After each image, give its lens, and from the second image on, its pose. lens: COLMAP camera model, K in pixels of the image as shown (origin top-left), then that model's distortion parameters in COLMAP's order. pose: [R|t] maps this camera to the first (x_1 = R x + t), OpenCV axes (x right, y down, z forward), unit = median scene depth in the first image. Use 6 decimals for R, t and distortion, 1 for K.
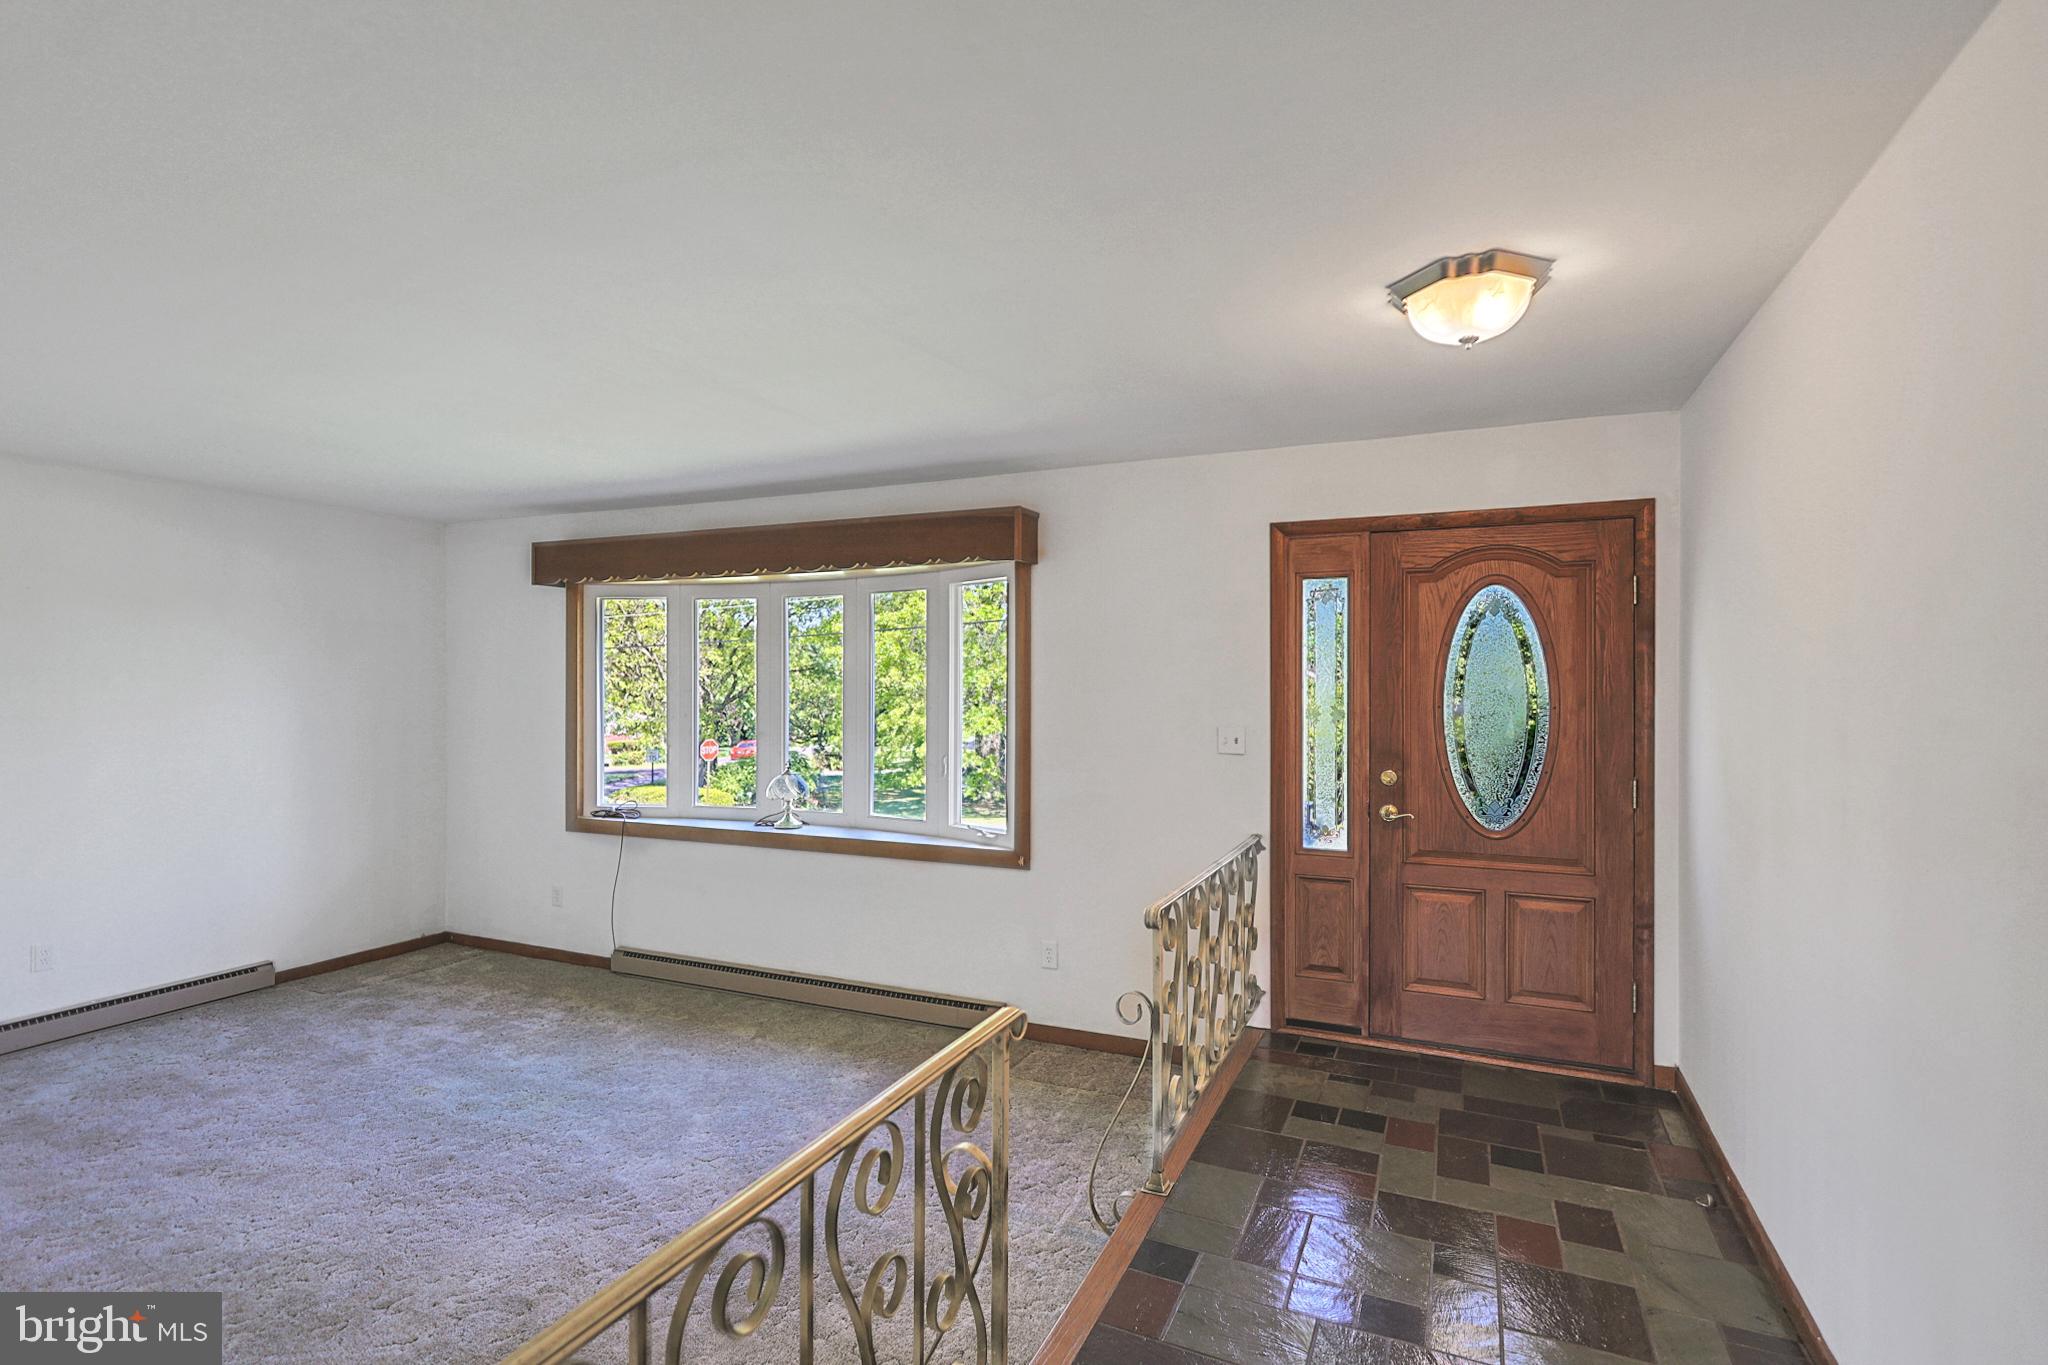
lens RADIAL K [[1000.1, 0, 1026.3], [0, 1000.1, 680.3], [0, 0, 1]] dist [-0.002639, 0.001092]
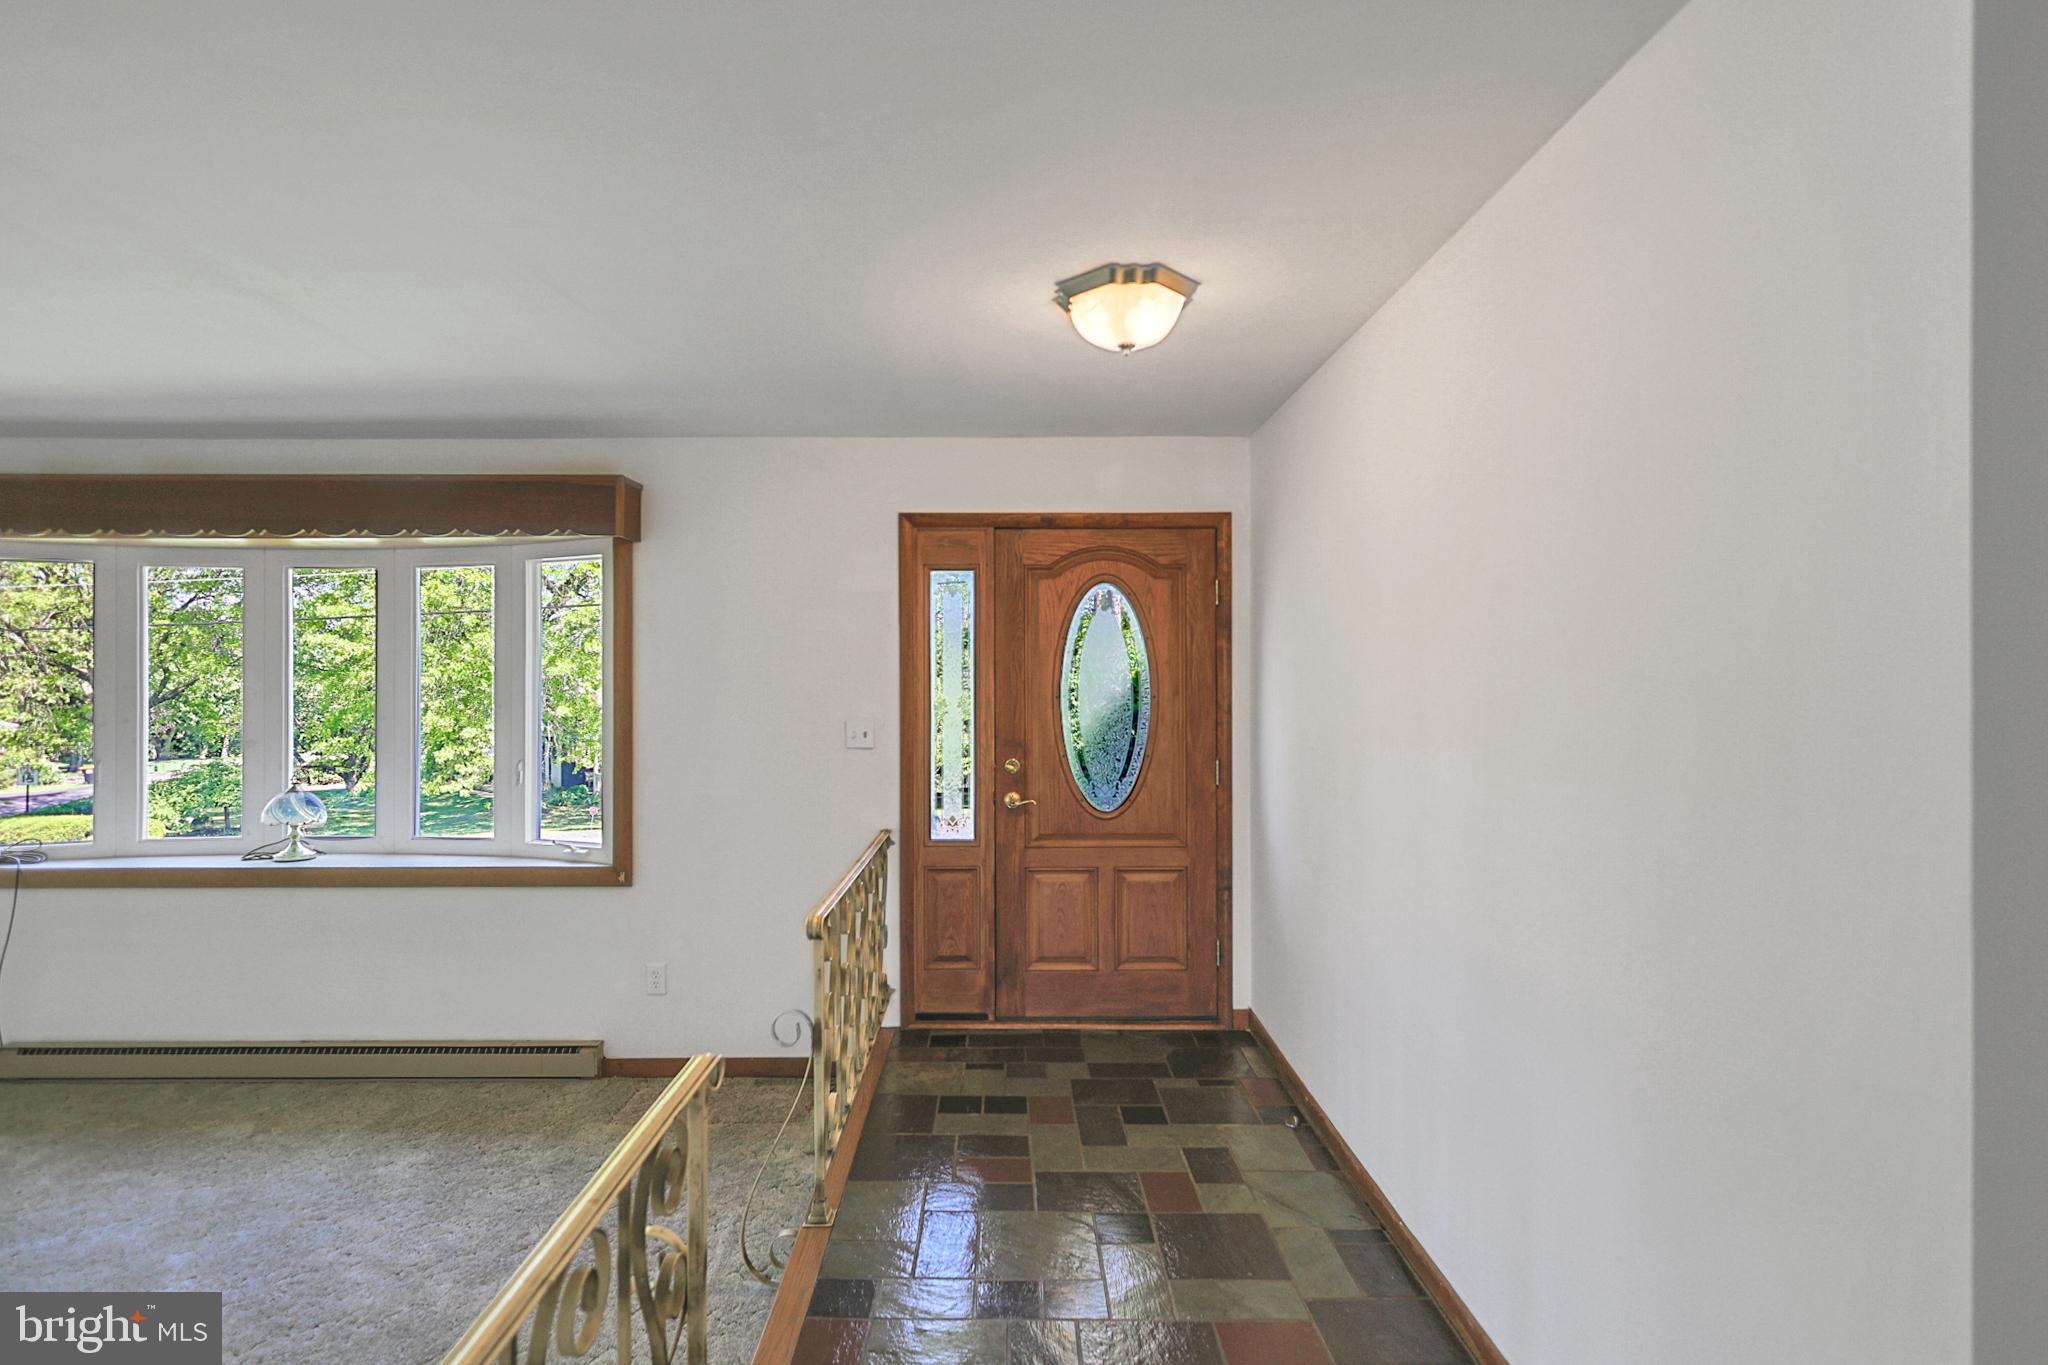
lens RADIAL K [[1000.1, 0, 1020.5], [0, 1000.1, 675.1], [0, 0, 1]] dist [-0.002639, 0.001092]
pose [[0.908748, -0.000723, 0.417345, -0.059859], [0.000916, 1.000000, -0.000261, 0.003182], [-0.417344, 0.000619, 0.908748, 0.056290]]
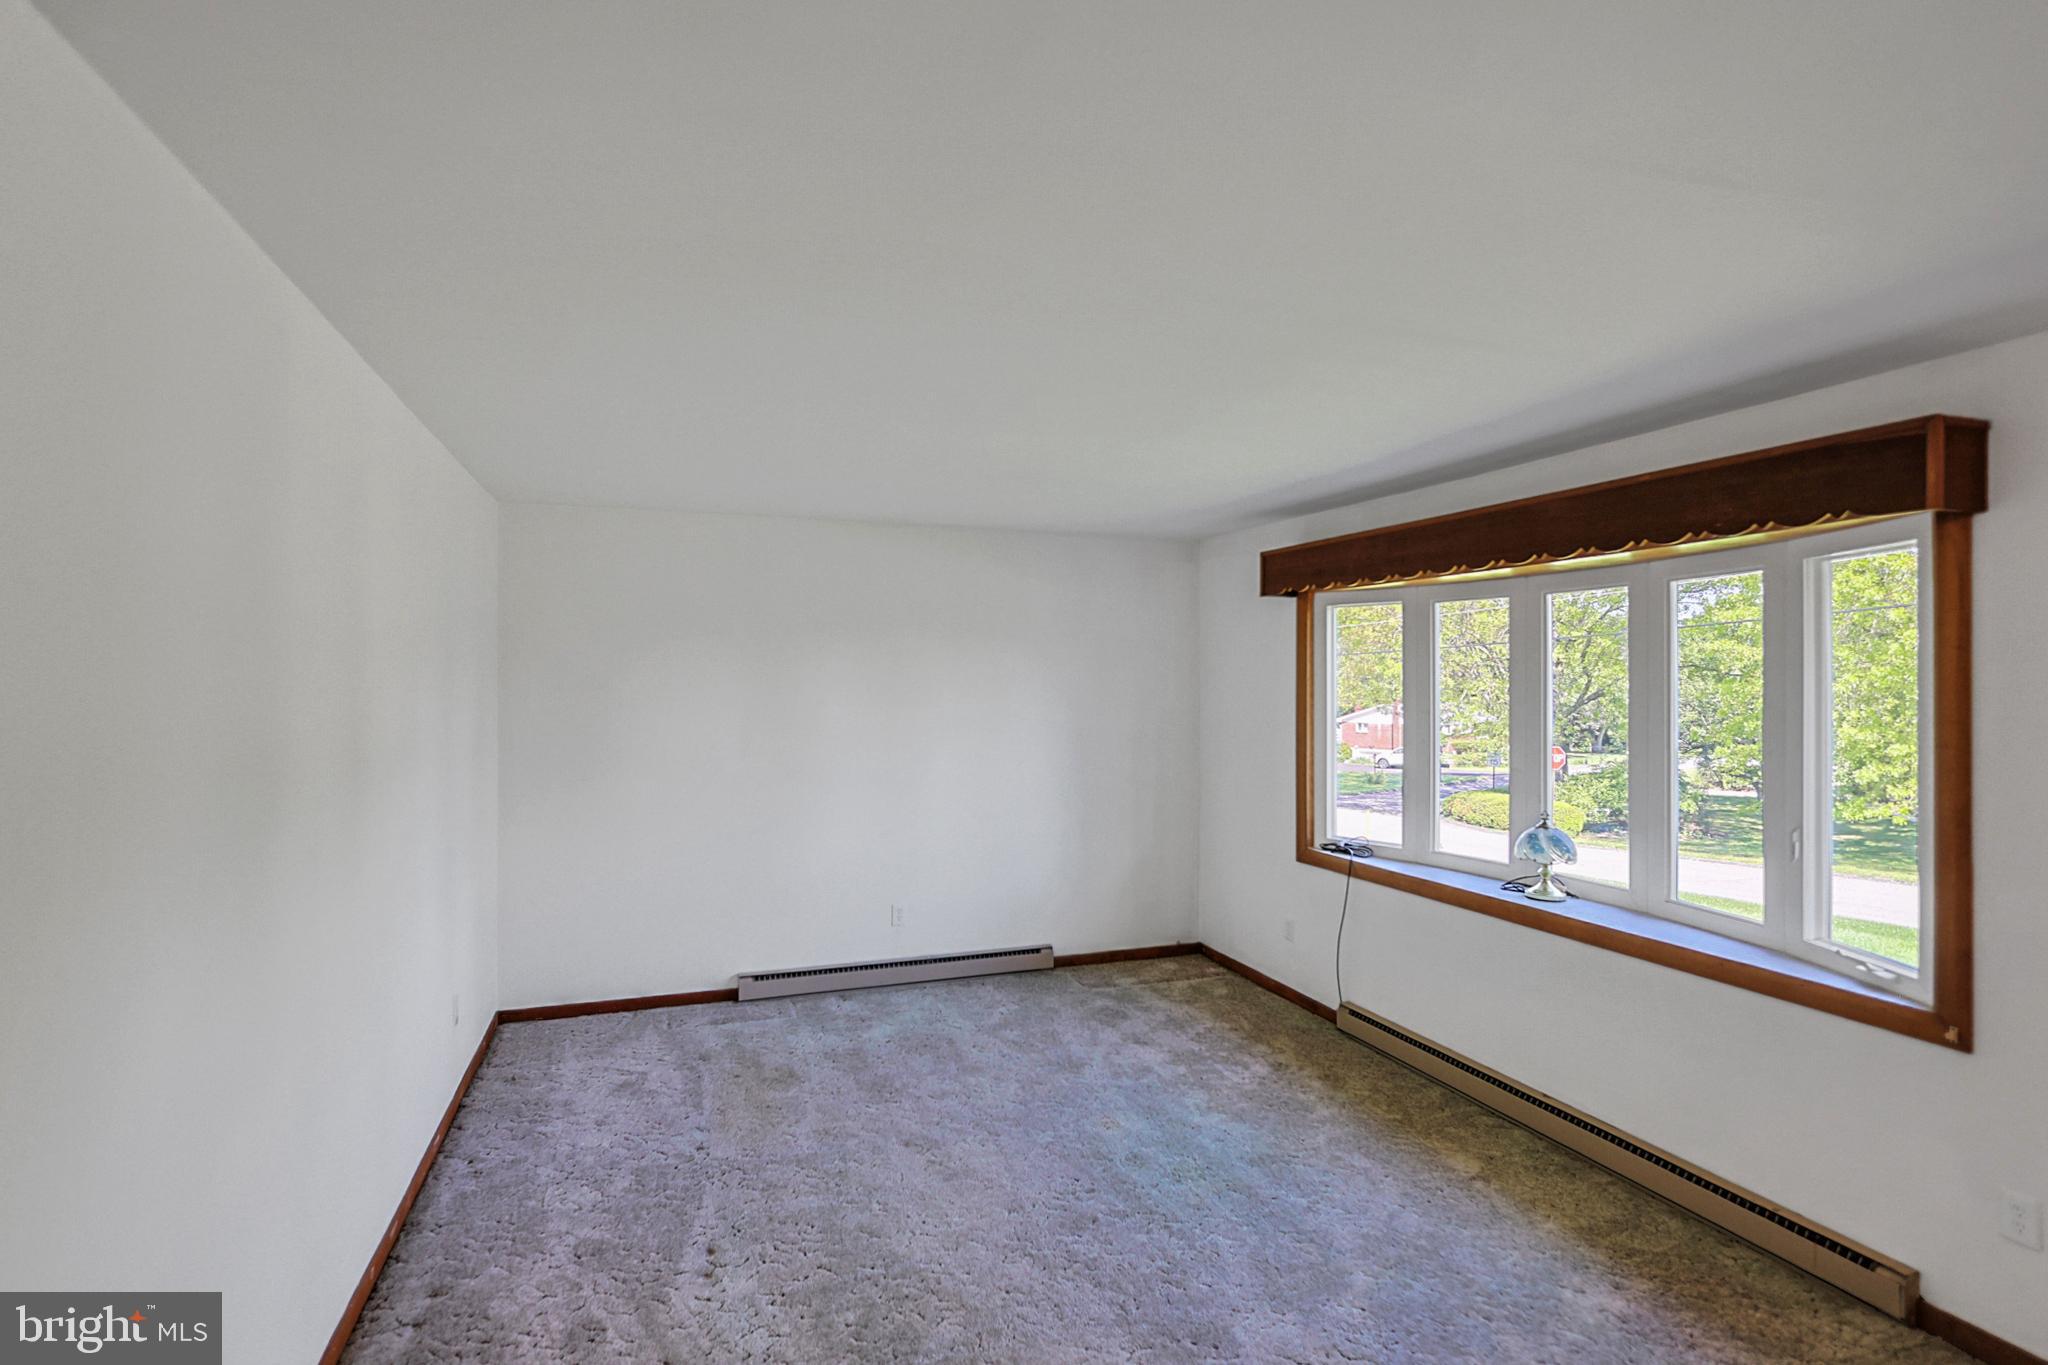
lens RADIAL K [[1000.1, 0, 1028.9], [0, 1000.1, 668.6], [0, 0, 1]] dist [-0.002639, 0.001092]
pose [[0.687469, -0.005874, -0.726190, 0.054226], [0.001119, 0.999975, -0.007028, -0.027444], [0.726213, 0.004019, 0.687458, 0.252059]]
